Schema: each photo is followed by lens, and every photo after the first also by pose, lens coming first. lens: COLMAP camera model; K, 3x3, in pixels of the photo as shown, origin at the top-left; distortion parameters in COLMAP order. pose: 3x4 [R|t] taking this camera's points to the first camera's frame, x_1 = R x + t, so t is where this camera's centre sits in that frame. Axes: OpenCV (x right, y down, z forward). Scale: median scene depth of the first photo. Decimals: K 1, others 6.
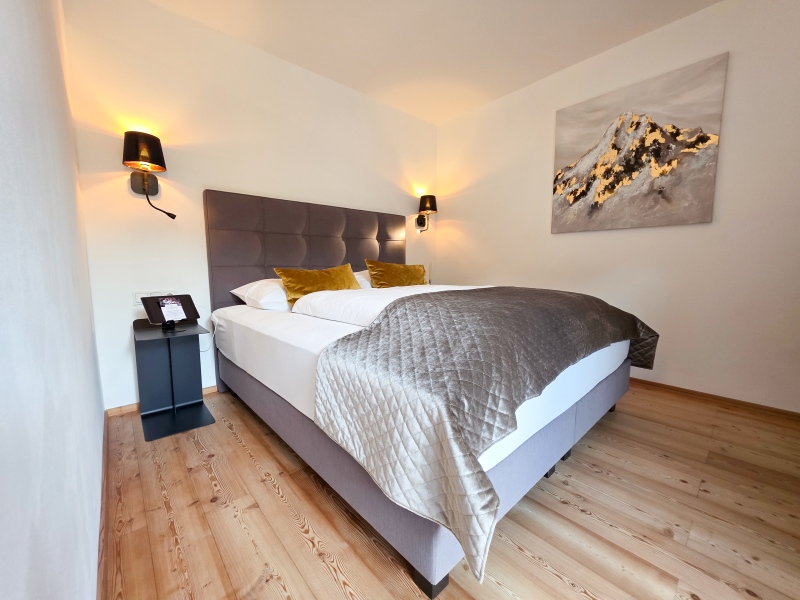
lens RADIAL K [[321.3, 0, 404.6], [0, 321.3, 302.0], [0, 0, 1]] dist [-0.002303, 0.000760]
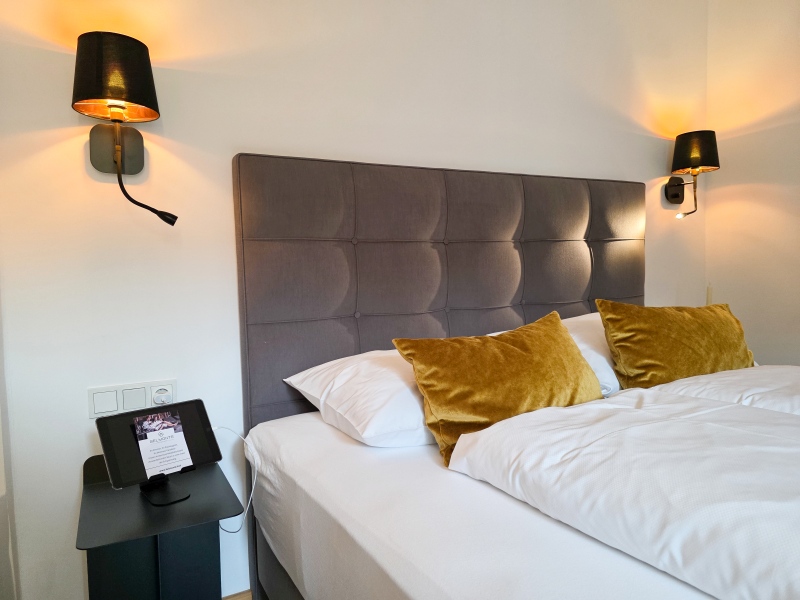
lens RADIAL K [[535.8, 0, 399.6], [0, 535.8, 299.0], [0, 0, 1]] dist [0.026577, -0.023295]
pose [[0.971125, -0.005961, -0.238498, -0.230691], [-0.004905, 0.998978, -0.044942, -0.118865], [0.238522, 0.044814, 0.970103, 0.346401]]
